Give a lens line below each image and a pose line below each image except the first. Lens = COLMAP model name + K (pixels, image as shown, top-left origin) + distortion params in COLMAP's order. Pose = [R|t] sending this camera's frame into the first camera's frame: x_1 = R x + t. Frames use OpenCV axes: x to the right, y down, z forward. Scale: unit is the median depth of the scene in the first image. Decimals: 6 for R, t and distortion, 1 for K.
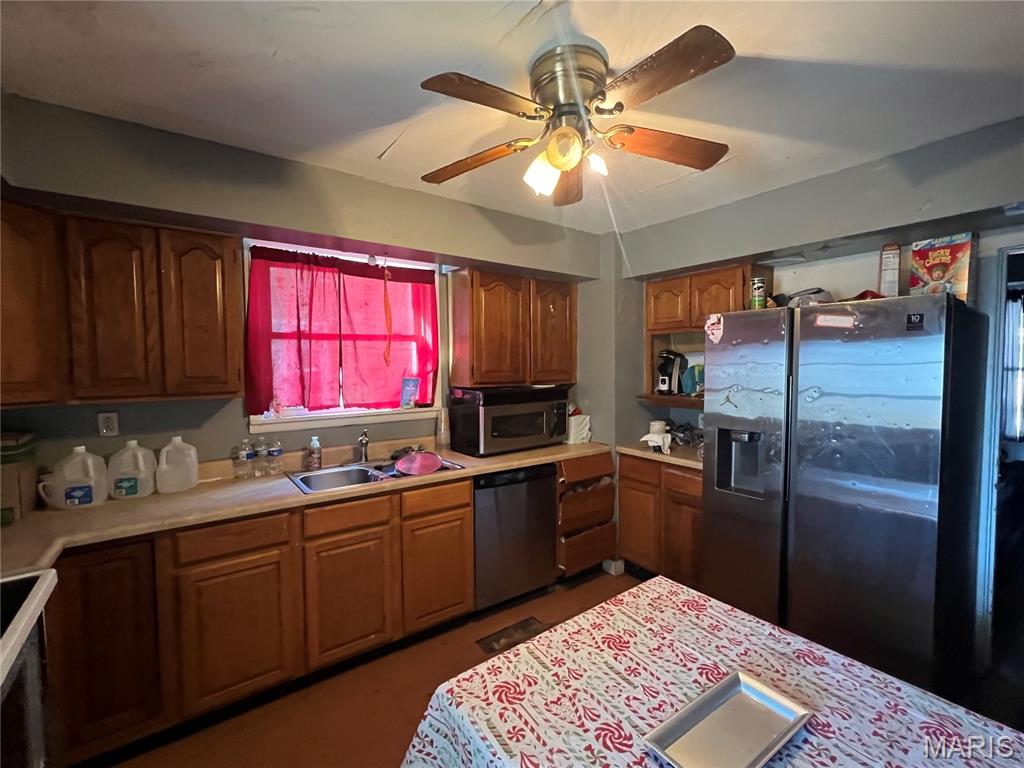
lens RADIAL K [[448.6, 0, 512.0], [0, 448.6, 384.0], [0, 0, 1]] dist [-0.000489, 0.000221]
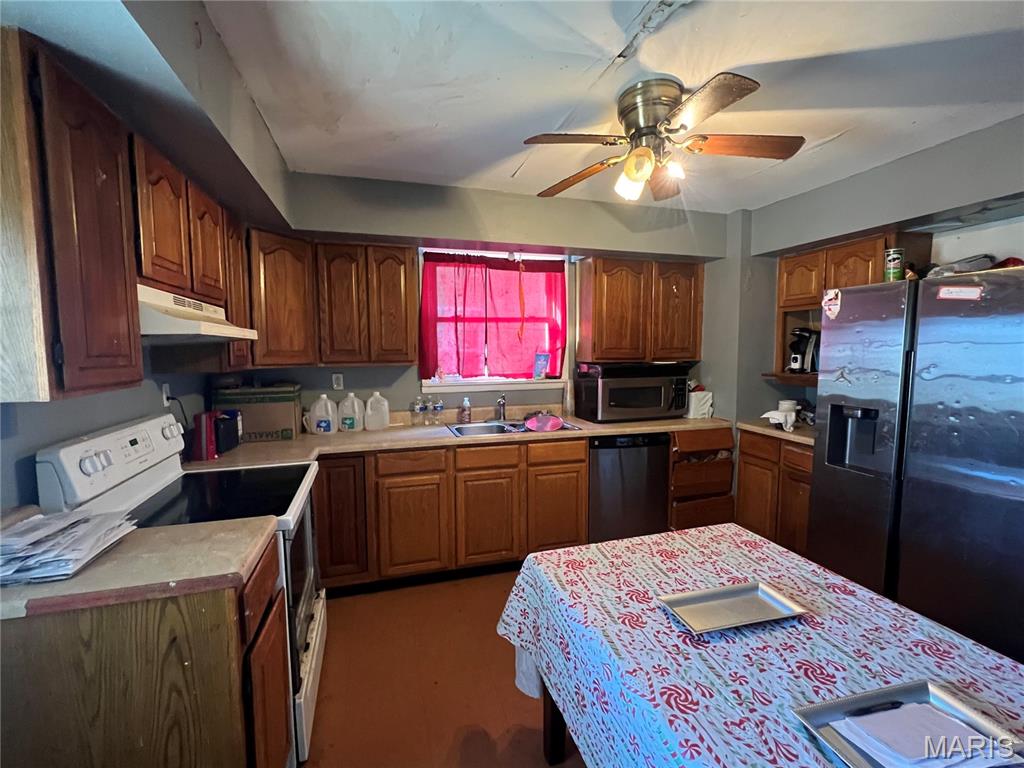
lens RADIAL K [[448.6, 0, 512.0], [0, 448.6, 384.0], [0, 0, 1]] dist [-0.000489, 0.000221]
pose [[0.942876, 0.029118, -0.331870, 0.118592], [-0.016030, 0.998984, 0.042108, 0.022908], [0.332759, -0.034383, 0.942385, -0.181231]]
